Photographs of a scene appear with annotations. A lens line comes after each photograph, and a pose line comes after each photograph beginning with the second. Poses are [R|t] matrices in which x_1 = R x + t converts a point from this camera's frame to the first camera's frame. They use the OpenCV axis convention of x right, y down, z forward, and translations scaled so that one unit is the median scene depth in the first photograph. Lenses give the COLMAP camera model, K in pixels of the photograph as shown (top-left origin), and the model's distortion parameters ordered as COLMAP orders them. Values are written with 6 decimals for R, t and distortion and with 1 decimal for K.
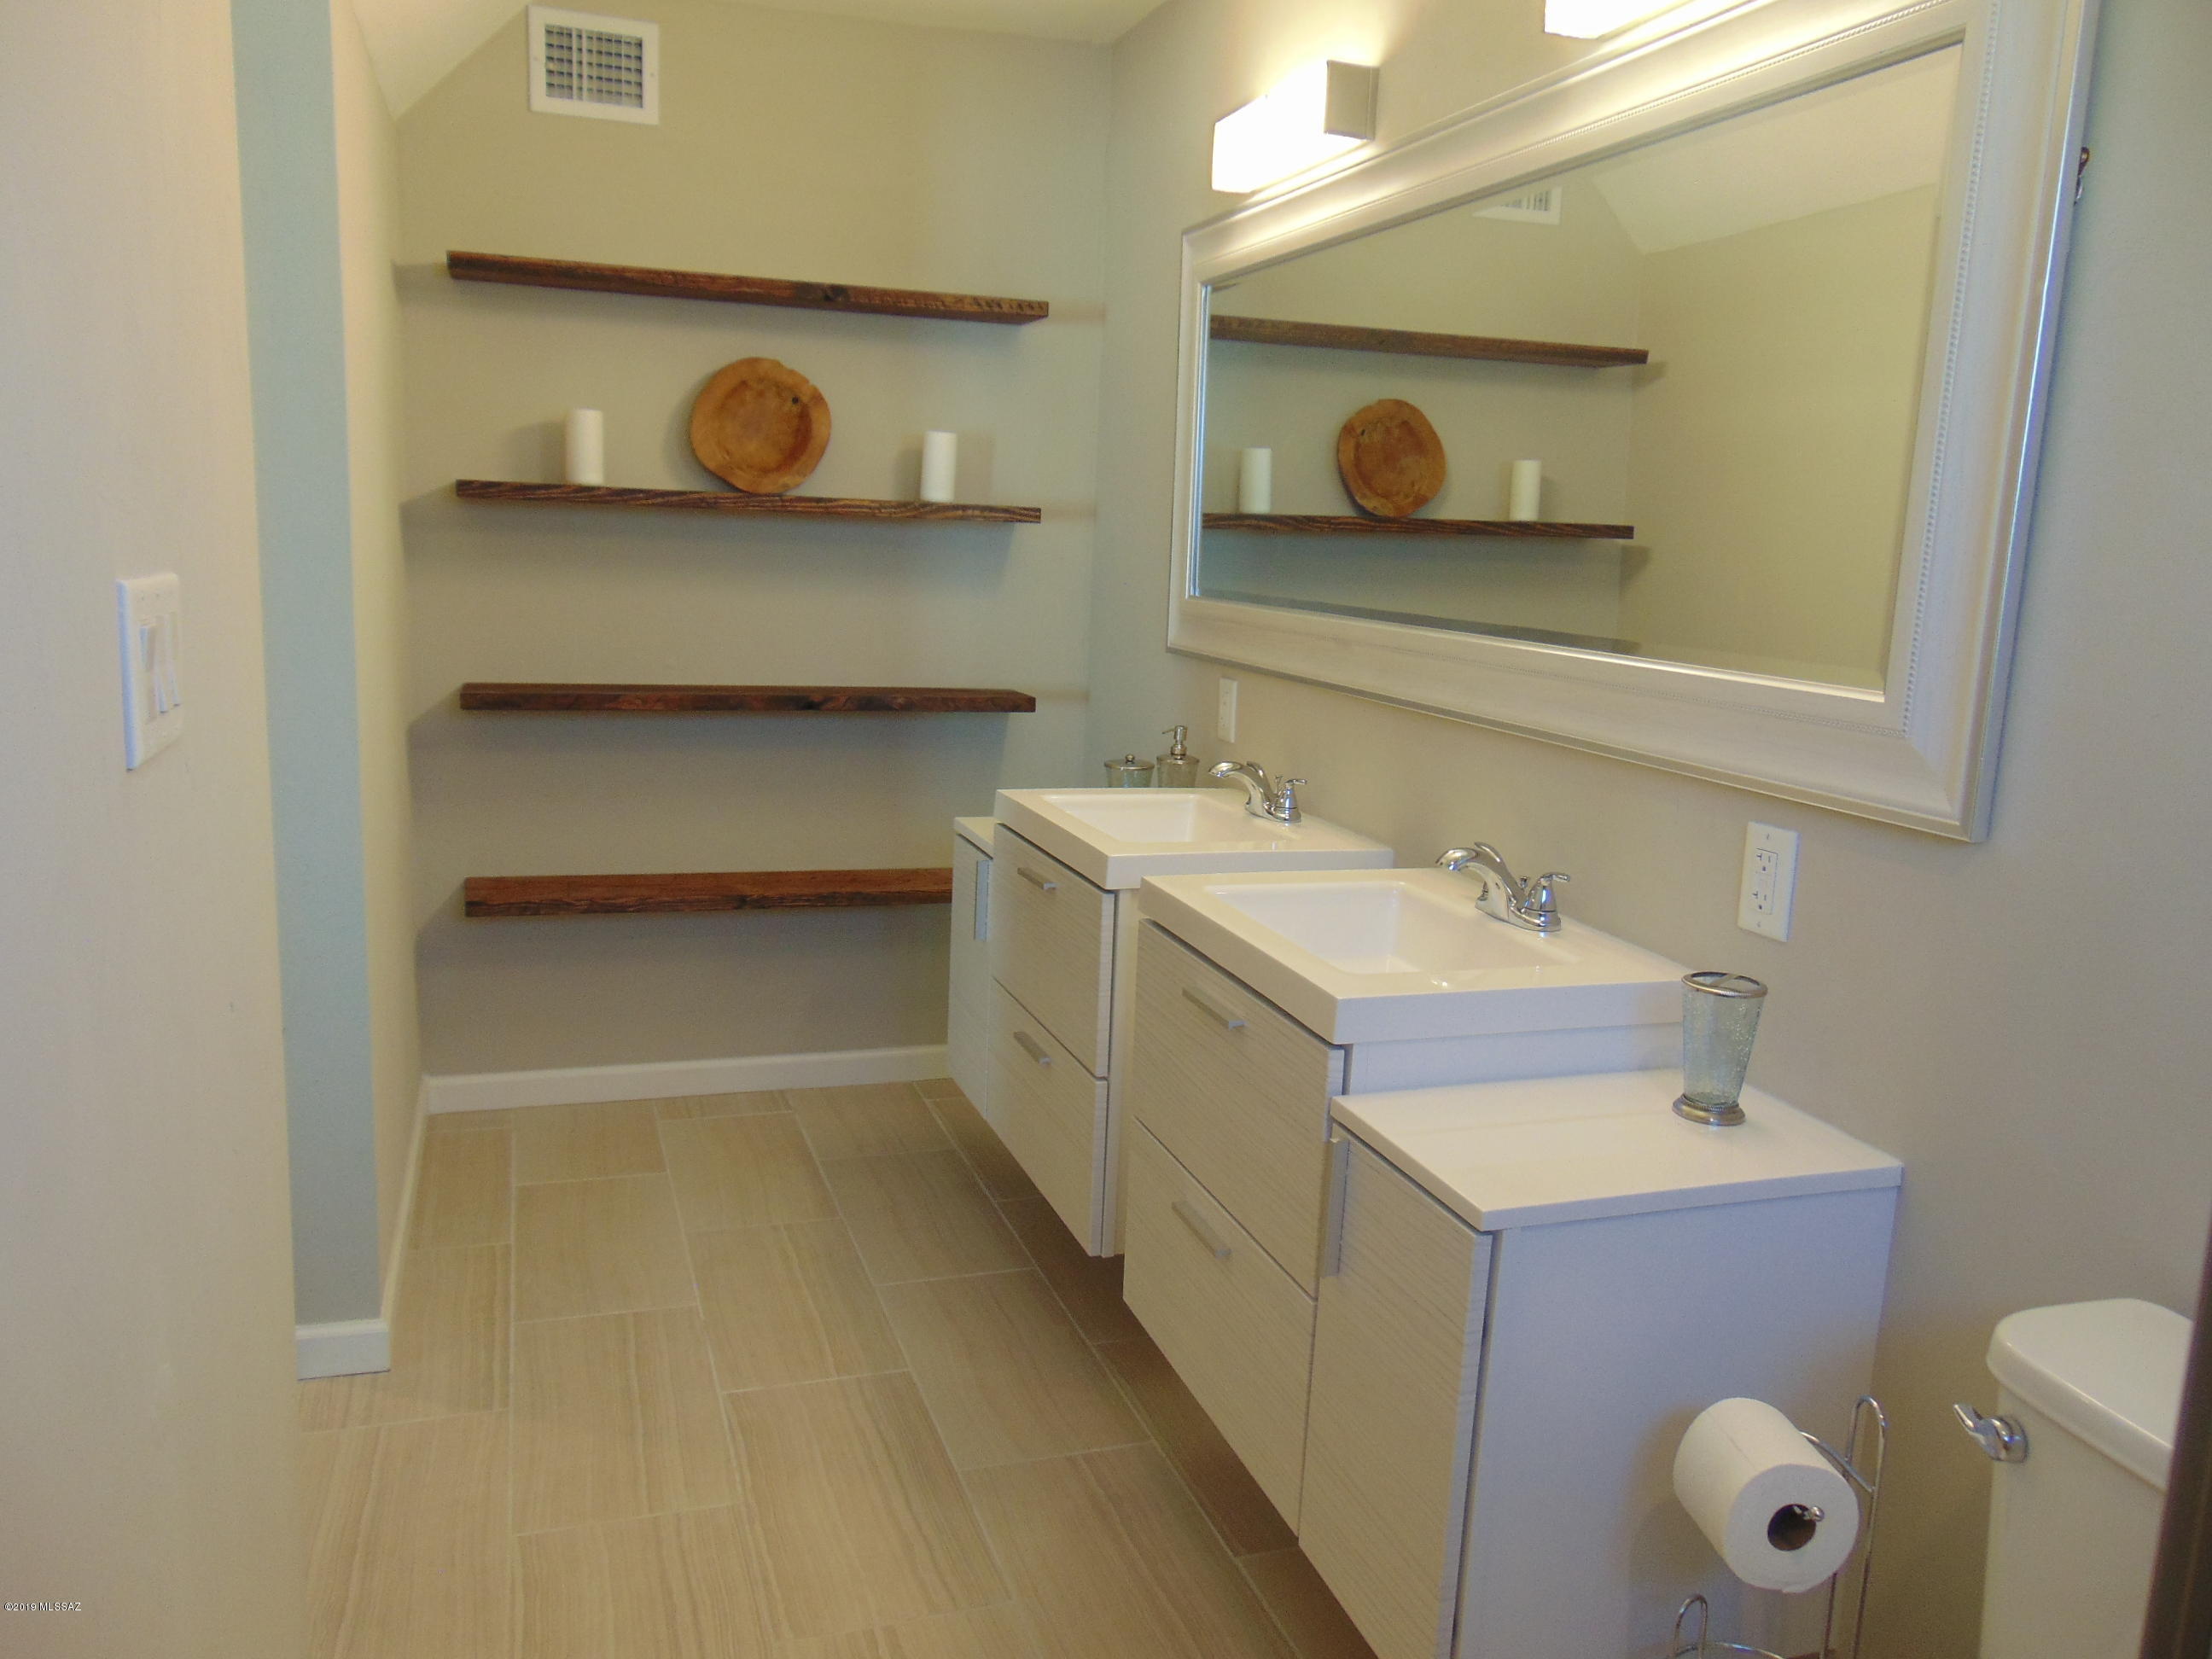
lens RADIAL K [[1650.6, 0, 1107.0], [0, 1650.6, 832.0], [0, 0, 1]] dist [-0.010362, 0.025443]
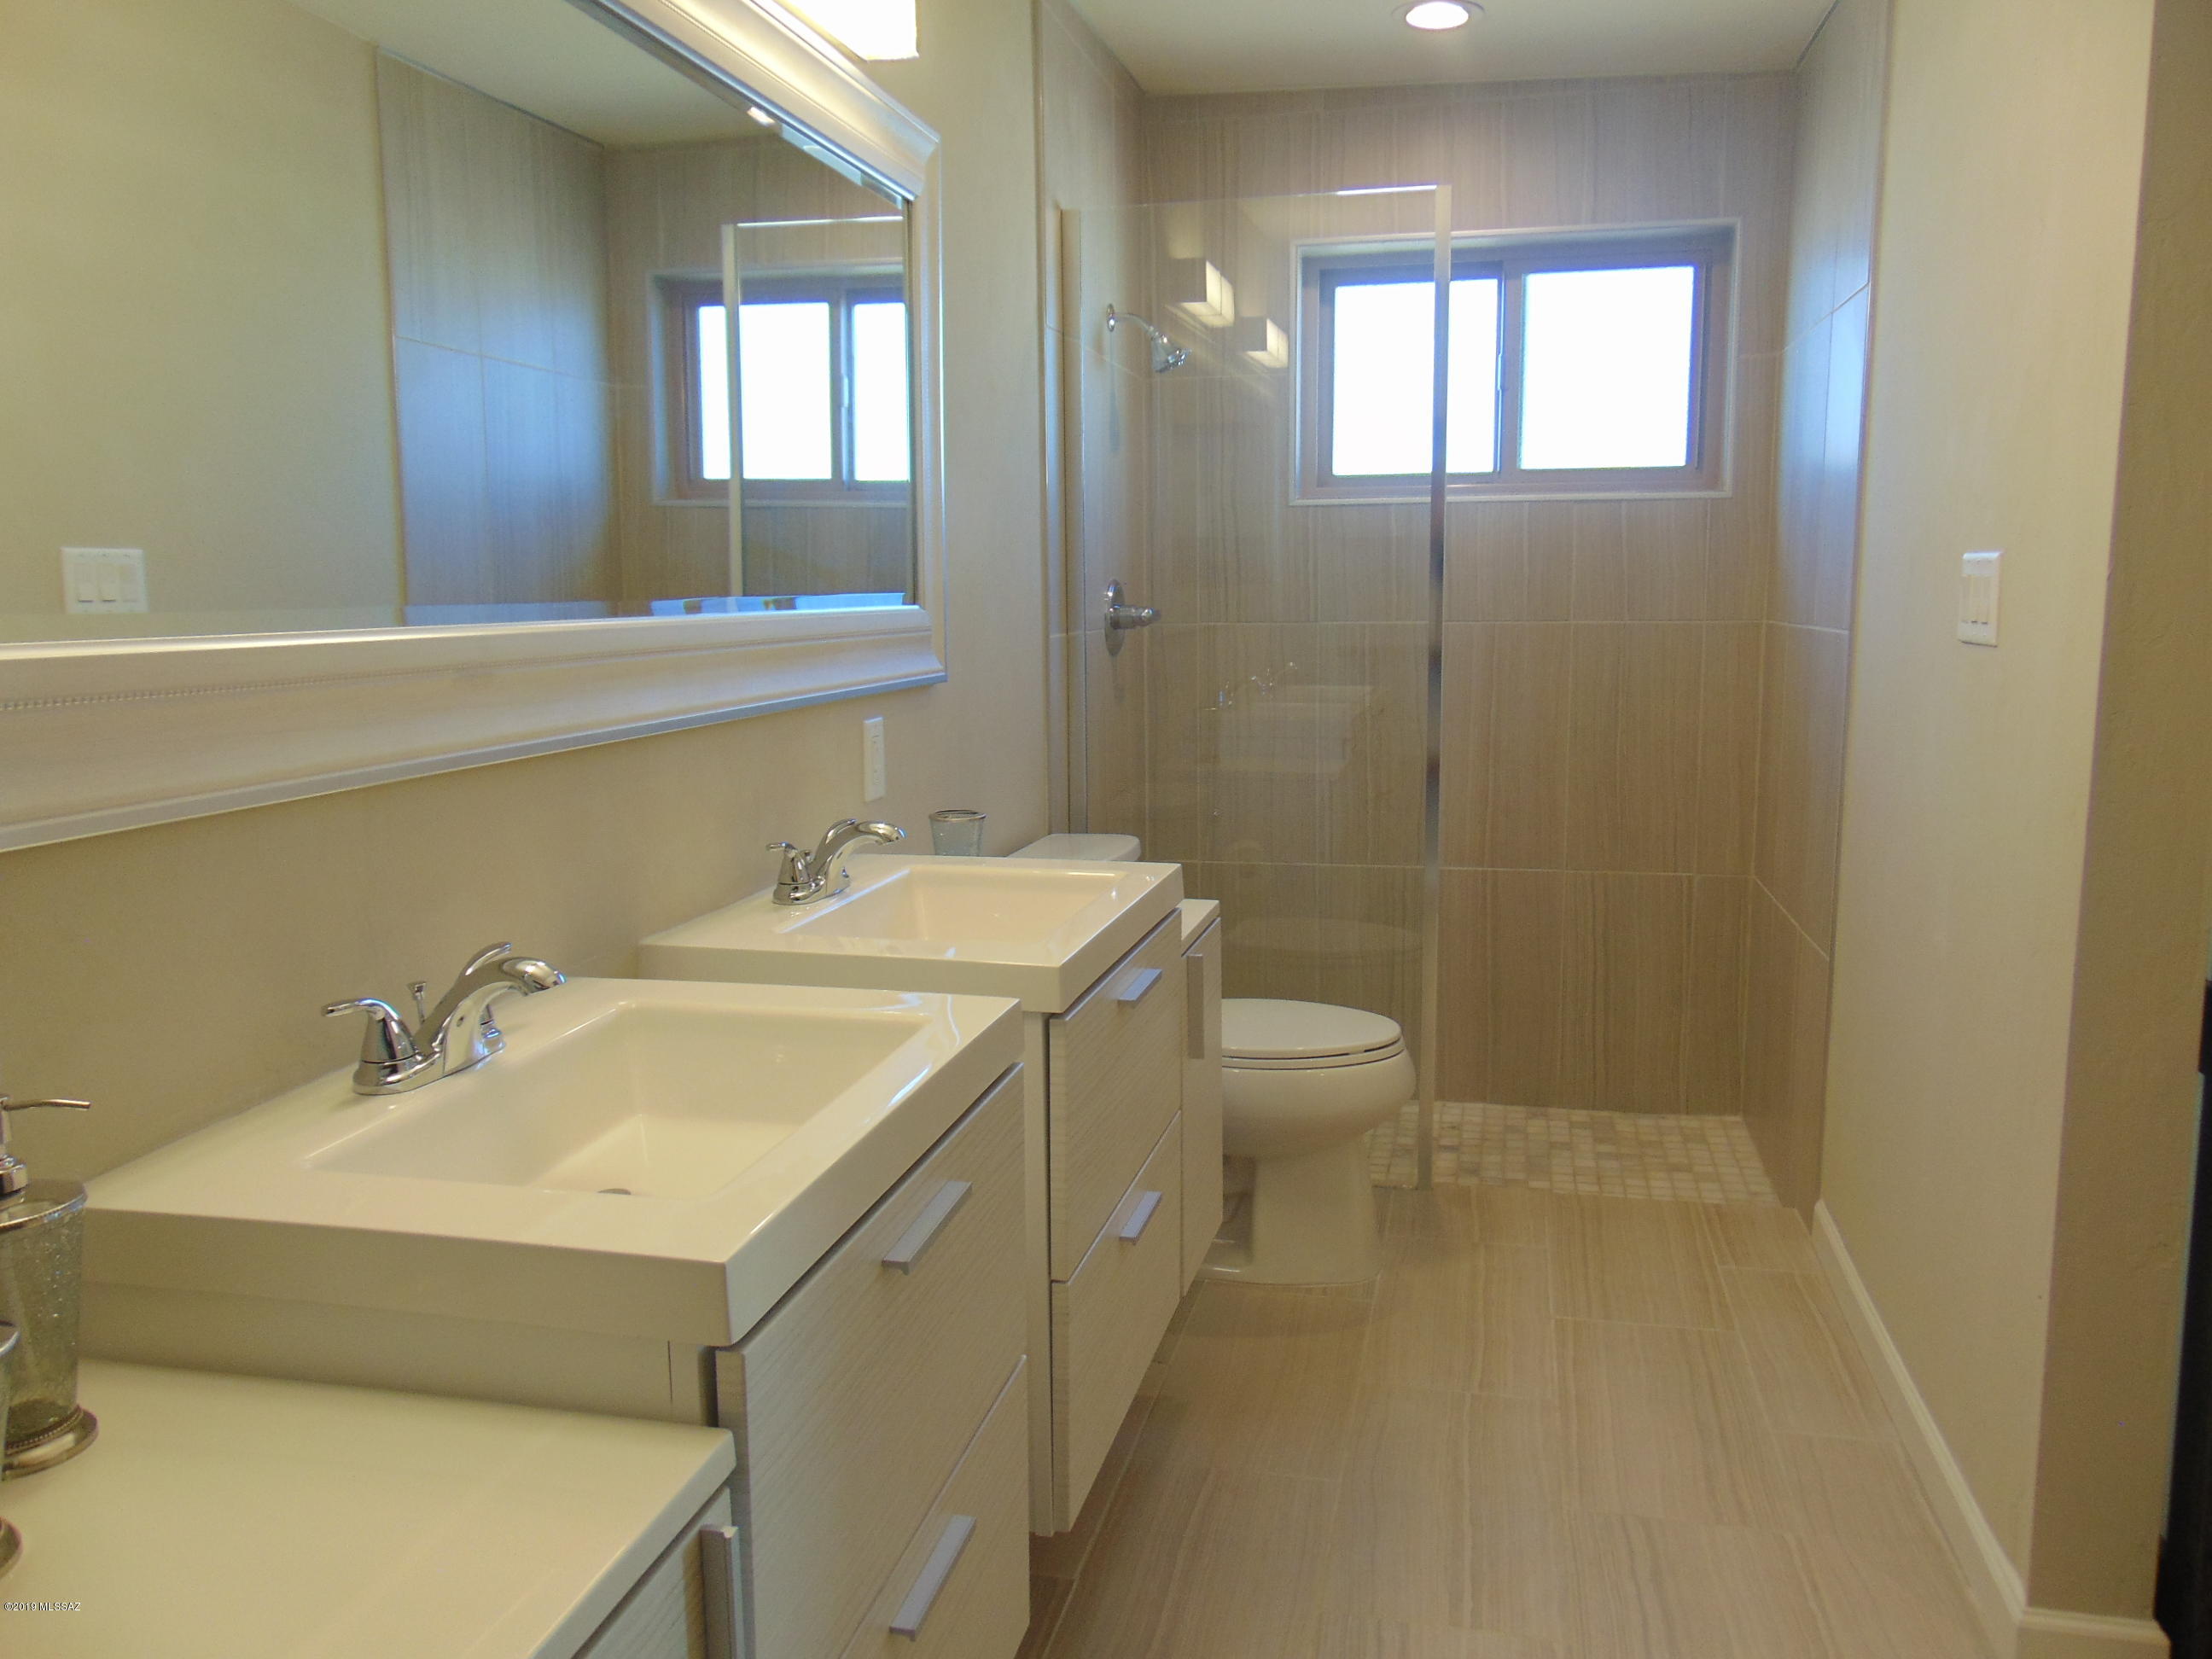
lens RADIAL K [[1650.6, 0, 1110.0], [0, 1650.6, 822.1], [0, 0, 1]] dist [-0.010362, 0.025443]
pose [[-0.851747, -0.100068, 0.514309, -0.419028], [0.074017, 0.948769, 0.307179, -0.286813], [-0.518699, 0.299707, -0.800704, 1.771261]]
